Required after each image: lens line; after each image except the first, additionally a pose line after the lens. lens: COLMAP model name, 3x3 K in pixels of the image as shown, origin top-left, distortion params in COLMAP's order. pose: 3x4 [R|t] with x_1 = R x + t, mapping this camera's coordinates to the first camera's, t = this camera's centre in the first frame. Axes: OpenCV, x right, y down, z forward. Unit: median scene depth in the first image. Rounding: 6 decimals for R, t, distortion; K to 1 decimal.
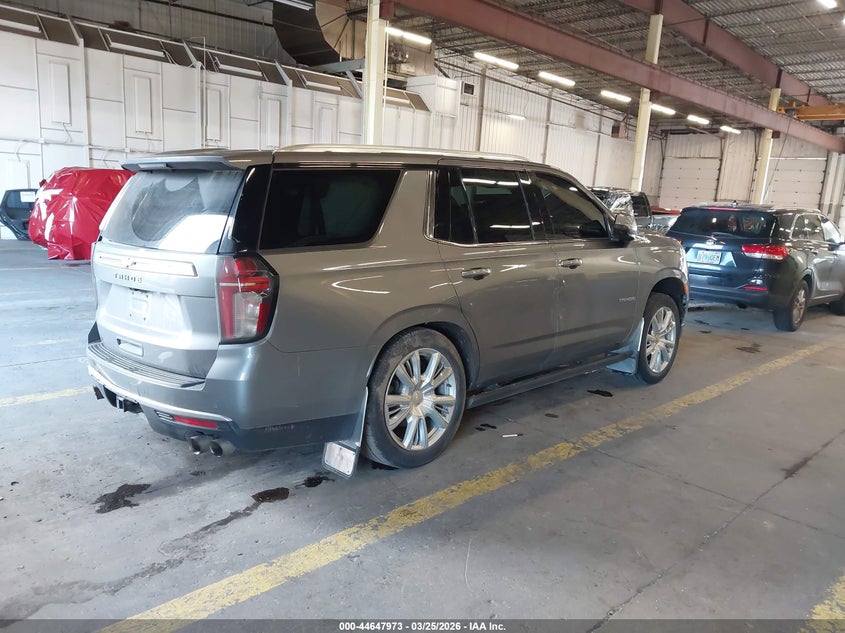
lens RADIAL K [[649.6, 0, 419.4], [0, 649.6, 319.1], [0, 0, 1]] dist [0.001488, -0.001863]
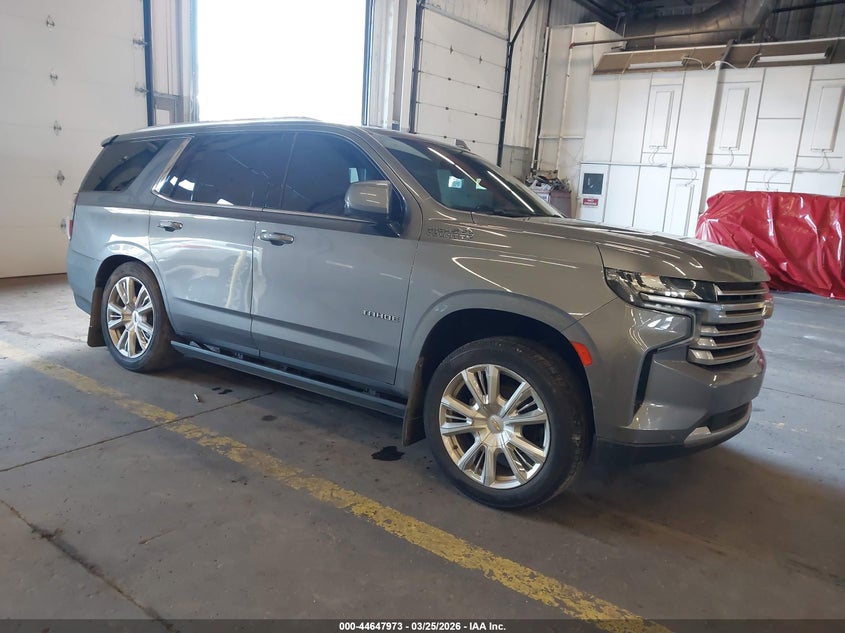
lens RADIAL K [[649.6, 0, 419.4], [0, 649.6, 319.1], [0, 0, 1]] dist [0.001488, -0.001863]
pose [[0.178263, 0.163458, -0.970311, 1.029599], [-0.235802, 0.964469, 0.119153, -0.122558], [0.955311, 0.207561, 0.210473, 0.968589]]
